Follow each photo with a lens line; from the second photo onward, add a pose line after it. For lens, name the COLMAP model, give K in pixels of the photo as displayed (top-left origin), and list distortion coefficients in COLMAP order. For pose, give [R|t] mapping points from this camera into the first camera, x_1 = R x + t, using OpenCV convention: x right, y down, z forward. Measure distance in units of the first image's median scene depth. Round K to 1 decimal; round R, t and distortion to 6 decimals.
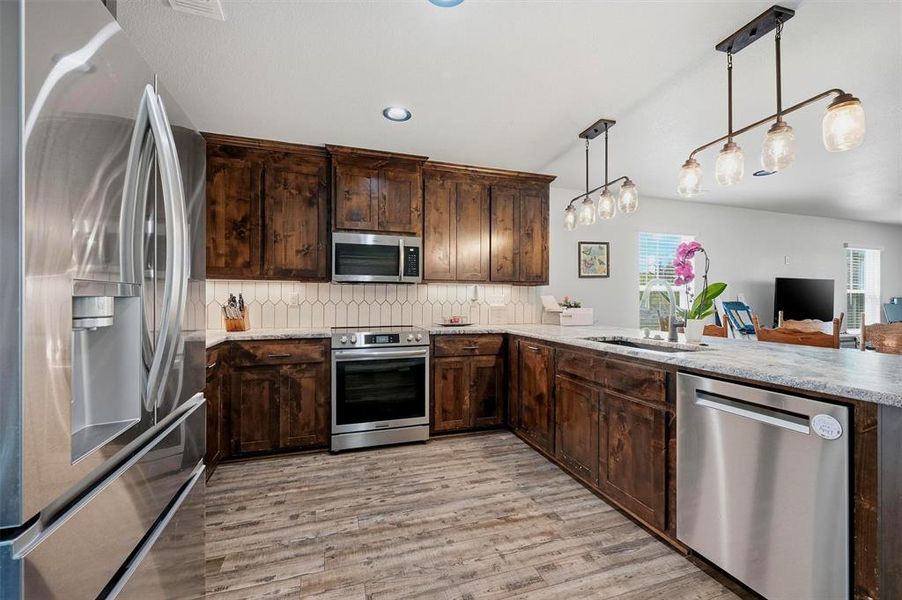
lens RADIAL K [[376.2, 0, 453.4], [0, 376.2, 299.4], [0, 0, 1]] dist [0.001682, 0.000246]
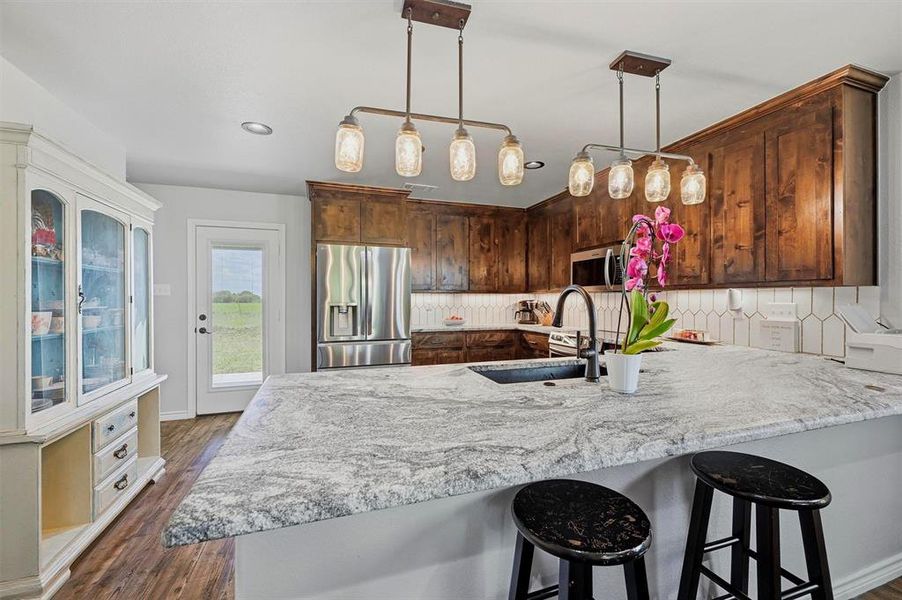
lens RADIAL K [[376.2, 0, 450.0], [0, 376.2, 298.3], [0, 0, 1]] dist [0.001682, 0.000246]
pose [[0.005059, -0.004782, -0.999976, 0.880405], [-0.001292, 0.999988, -0.004788, -0.018951], [0.999986, 0.001316, 0.005052, 0.538904]]
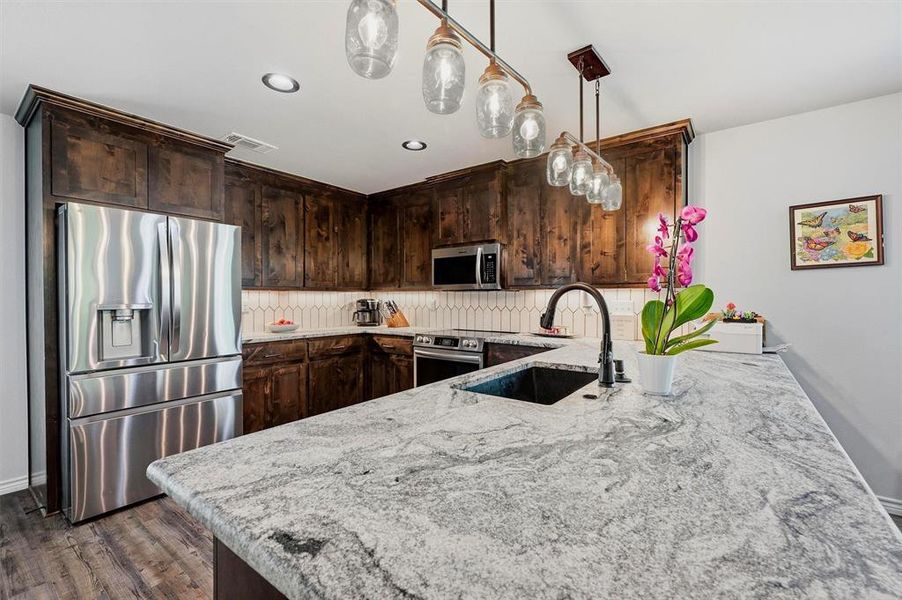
lens RADIAL K [[389.9, 0, 452.3], [0, 389.9, 302.1], [0, 0, 1]] dist [-0.004289, 0.001051]
pose [[0.567783, 0.005907, -0.823157, 0.683908], [0.001703, 0.999964, 0.008350, -0.019677], [0.823177, -0.006143, 0.567752, 0.320183]]
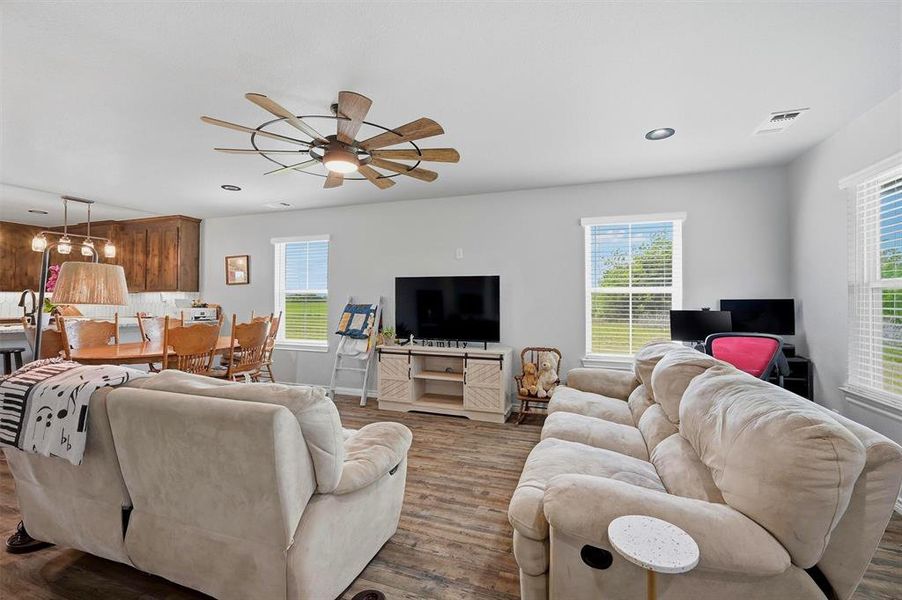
lens RADIAL K [[389.9, 0, 456.2], [0, 389.9, 295.0], [0, 0, 1]] dist [-0.004289, 0.001051]
pose [[0.788701, -0.008603, -0.614717, 2.291577], [-0.003457, 0.999824, -0.018428, -0.000952], [0.614767, 0.016659, 0.788533, 0.561416]]
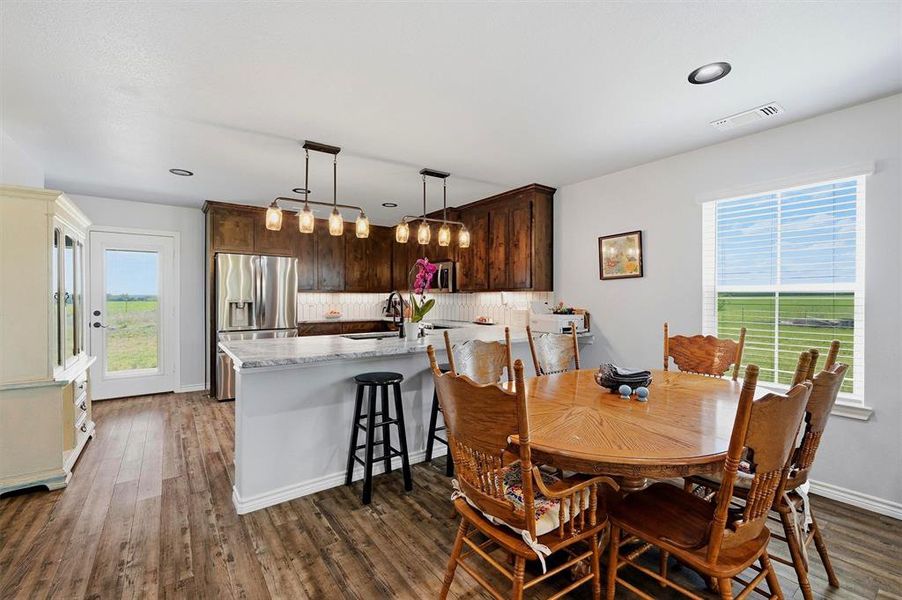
lens RADIAL K [[389.9, 0, 451.7], [0, 389.9, 300.1], [0, 0, 1]] dist [-0.004289, 0.001051]
pose [[0.303521, 0.004789, -0.952813, 1.384271], [-0.003051, 0.999987, 0.004054, -0.019196], [0.952820, 0.001676, 0.303532, 0.538191]]
